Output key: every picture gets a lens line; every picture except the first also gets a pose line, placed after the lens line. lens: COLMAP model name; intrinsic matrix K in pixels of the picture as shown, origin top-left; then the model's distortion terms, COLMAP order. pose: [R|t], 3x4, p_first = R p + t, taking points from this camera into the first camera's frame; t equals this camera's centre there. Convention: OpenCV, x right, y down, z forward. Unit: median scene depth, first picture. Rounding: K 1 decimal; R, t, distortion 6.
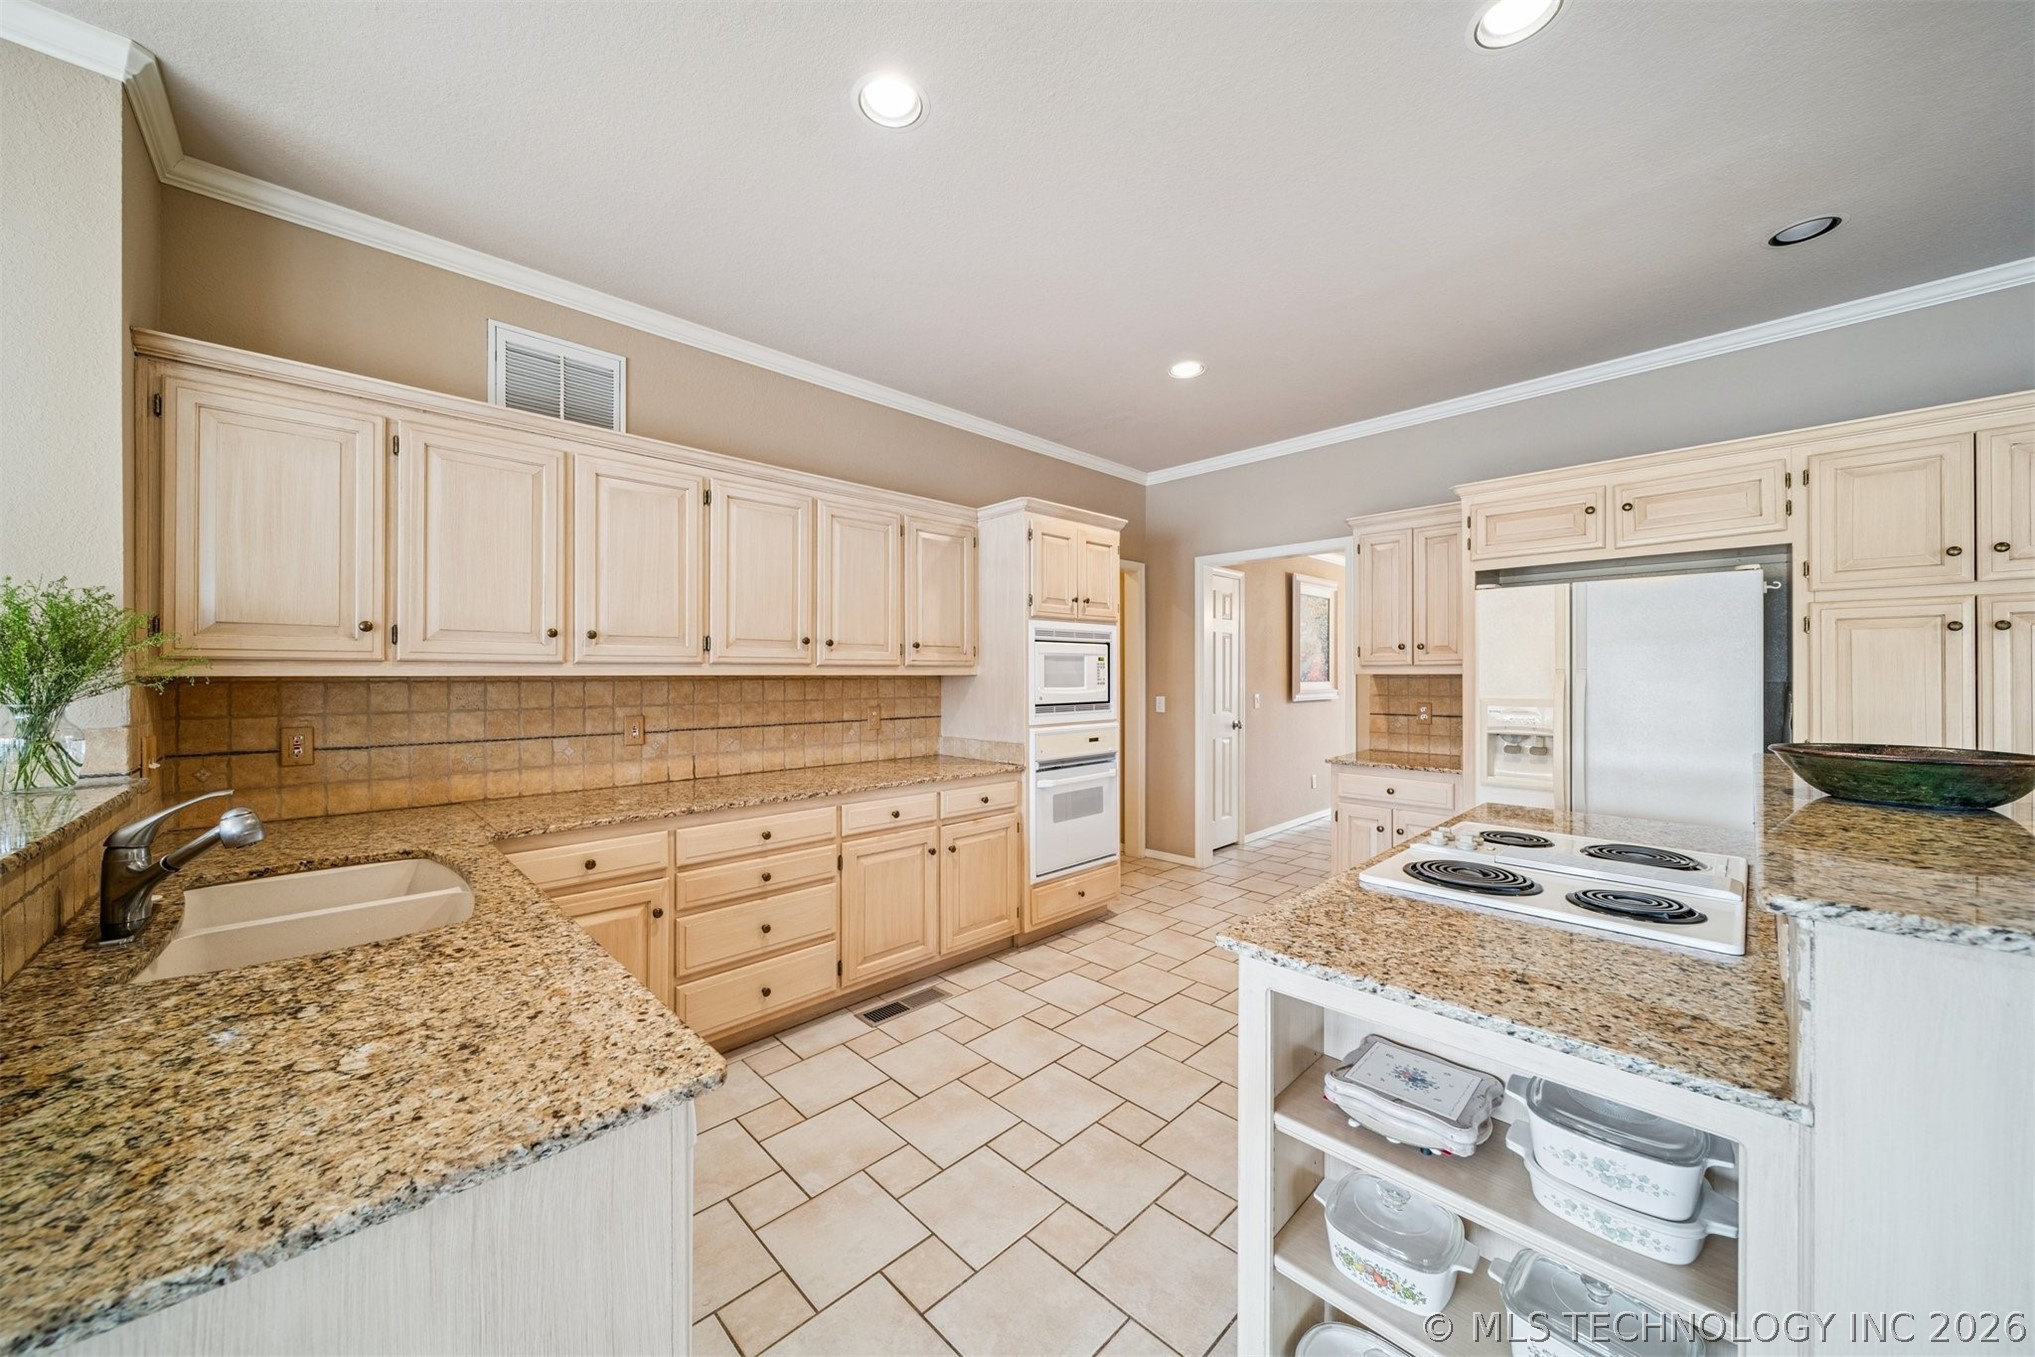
lens RADIAL K [[715.5, 0, 1001.5], [0, 715.5, 673.4], [0, 0, 1]] dist [-0.000900, -0.000641]
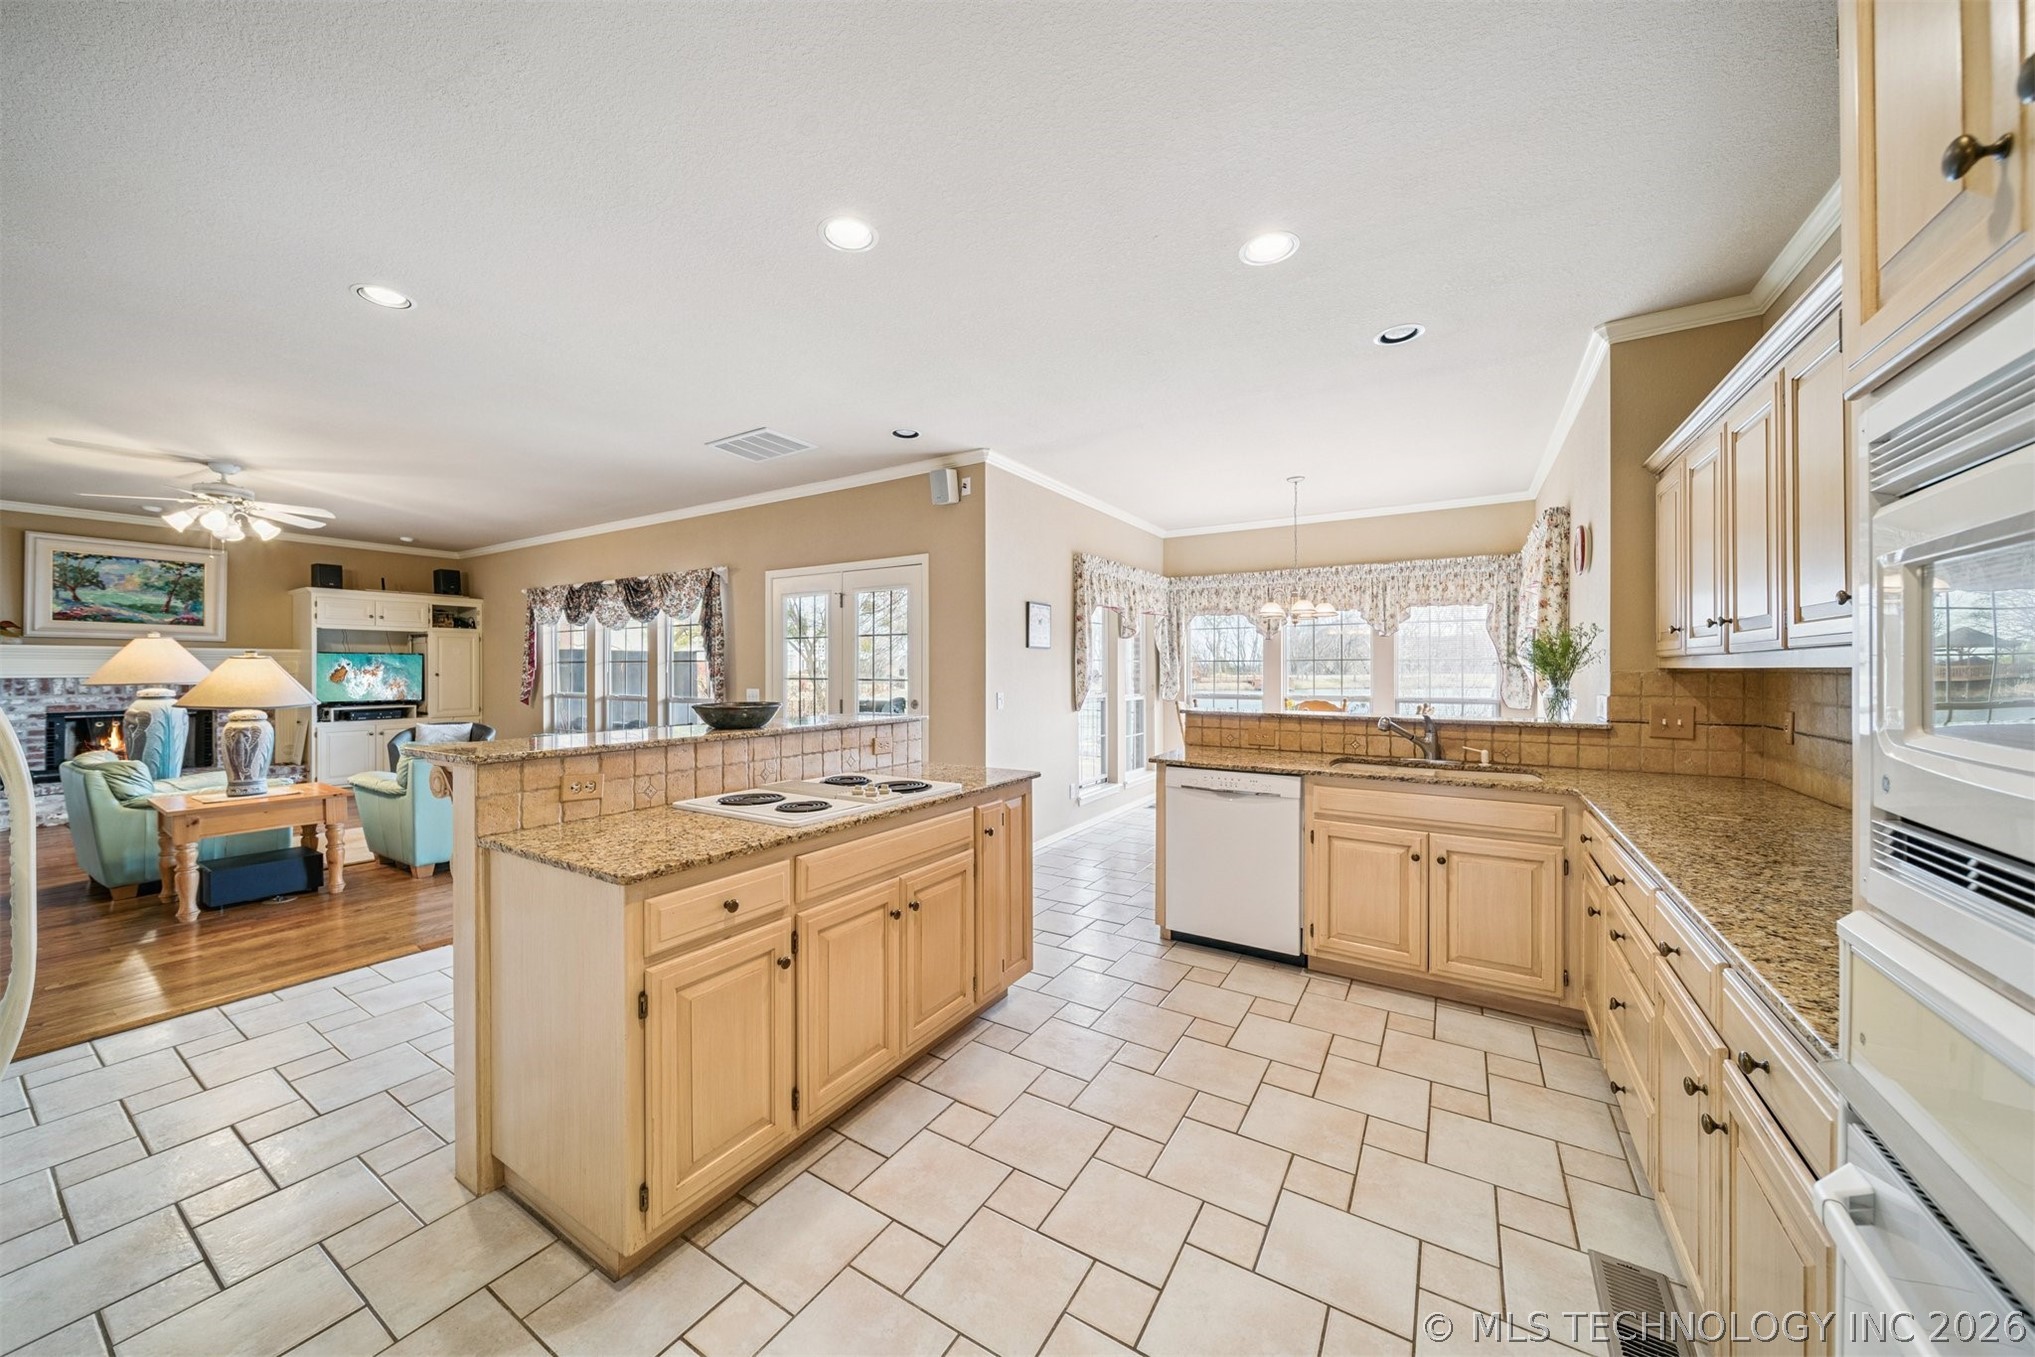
lens RADIAL K [[715.5, 0, 1005.0], [0, 715.5, 670.8], [0, 0, 1]] dist [-0.000900, -0.000641]
pose [[-0.970709, 0.003586, -0.240230, 0.461651], [0.003535, 0.999994, 0.000646, 0.002904], [0.240231, -0.000222, -0.970716, 1.534015]]
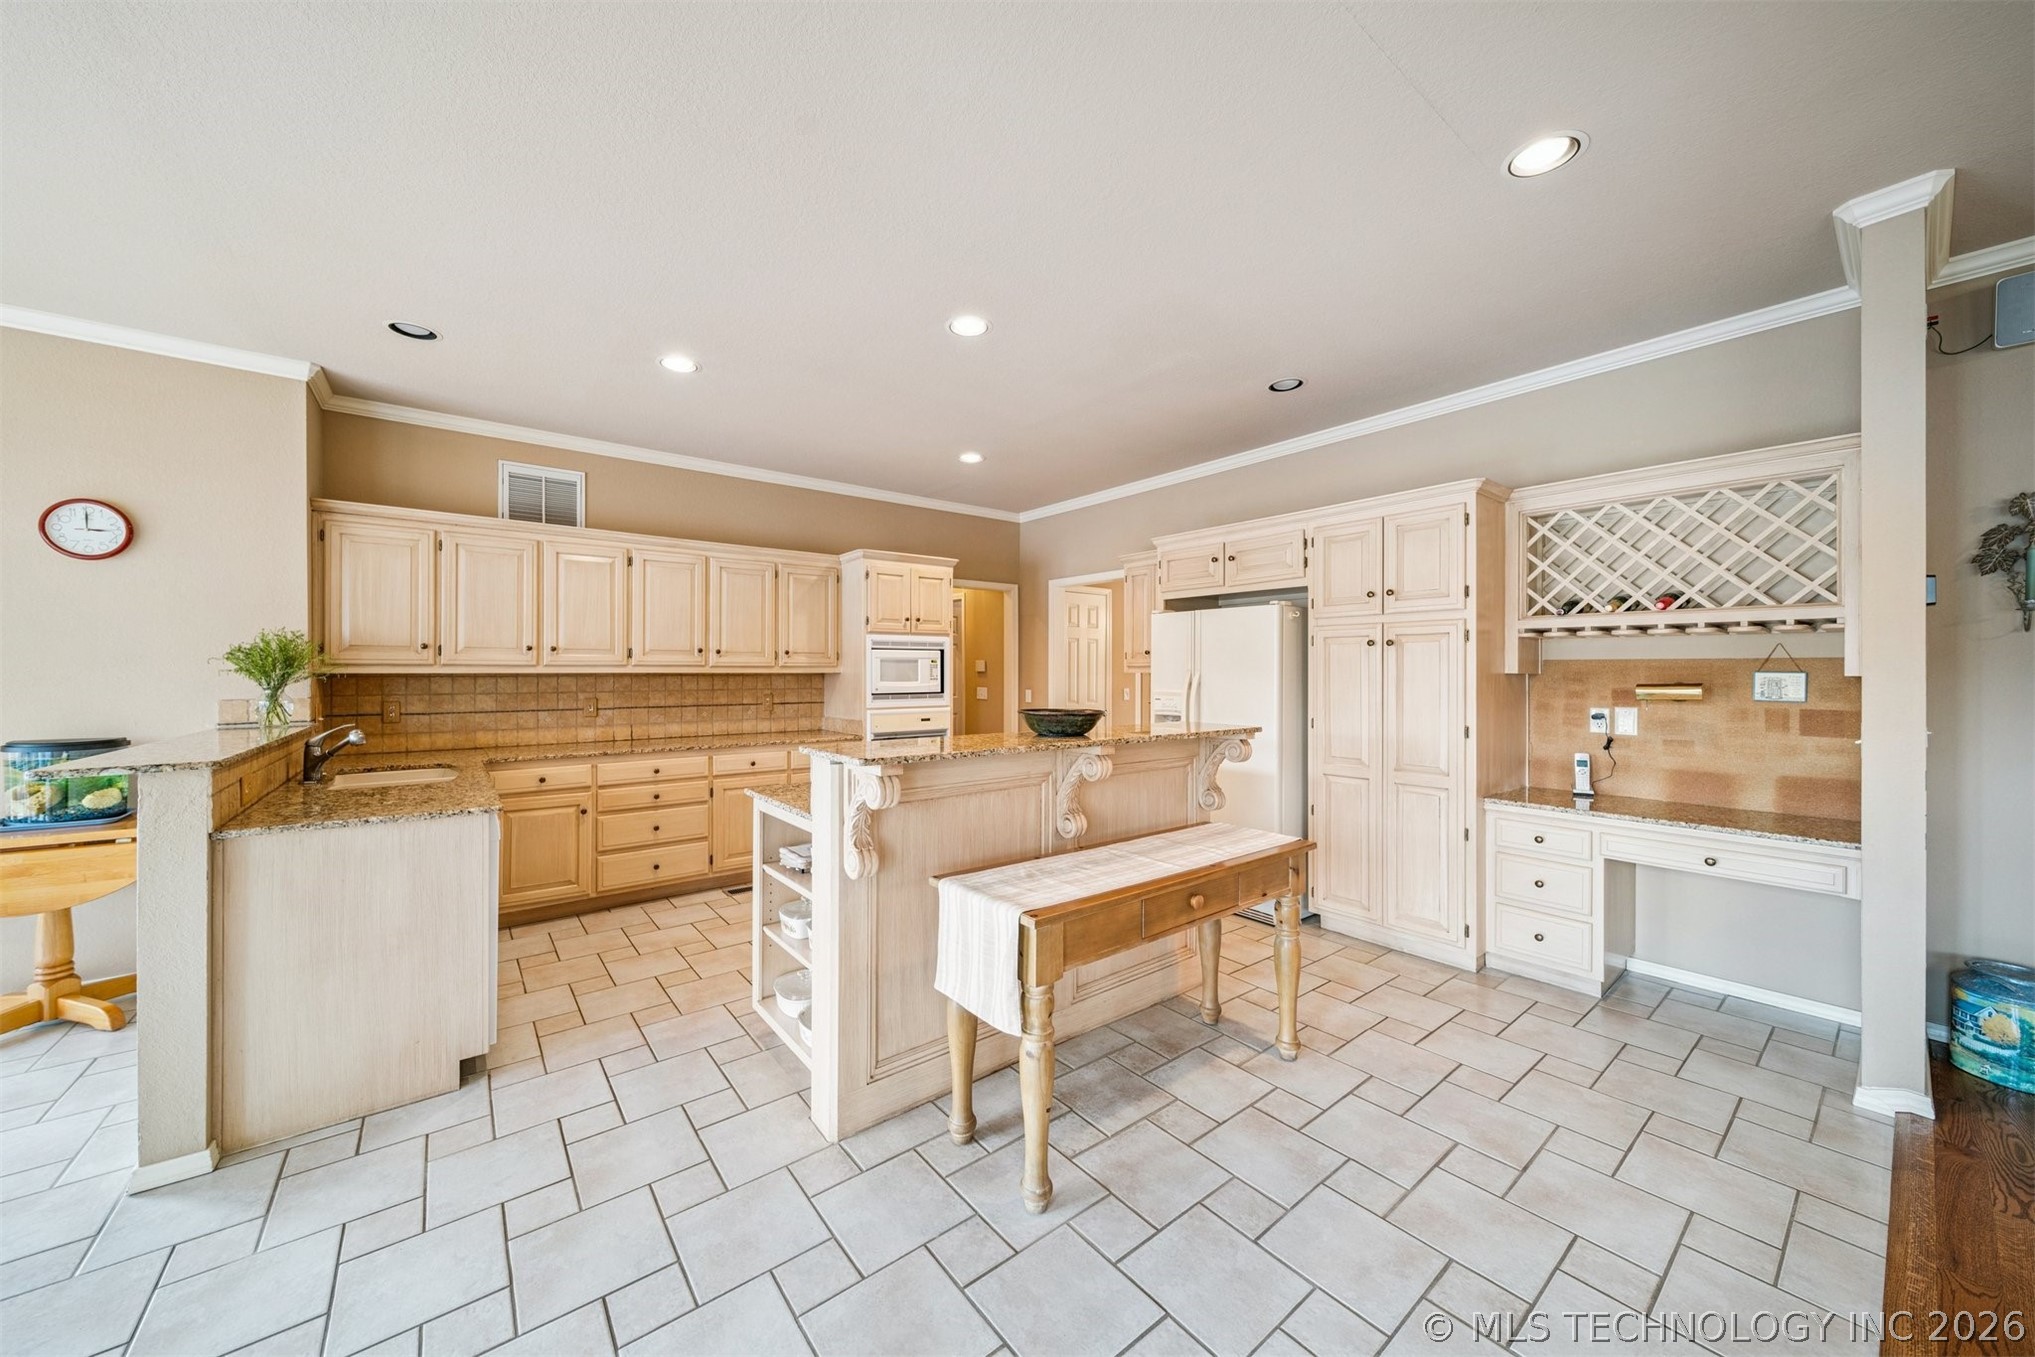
lens RADIAL K [[715.5, 0, 1003.2], [0, 715.5, 672.2], [0, 0, 1]] dist [-0.000900, -0.000641]
pose [[0.995034, 0.002182, -0.099510, 0.605395], [-0.001810, 0.999991, 0.003831, -0.006722], [0.099518, -0.003631, 0.995029, -0.531573]]
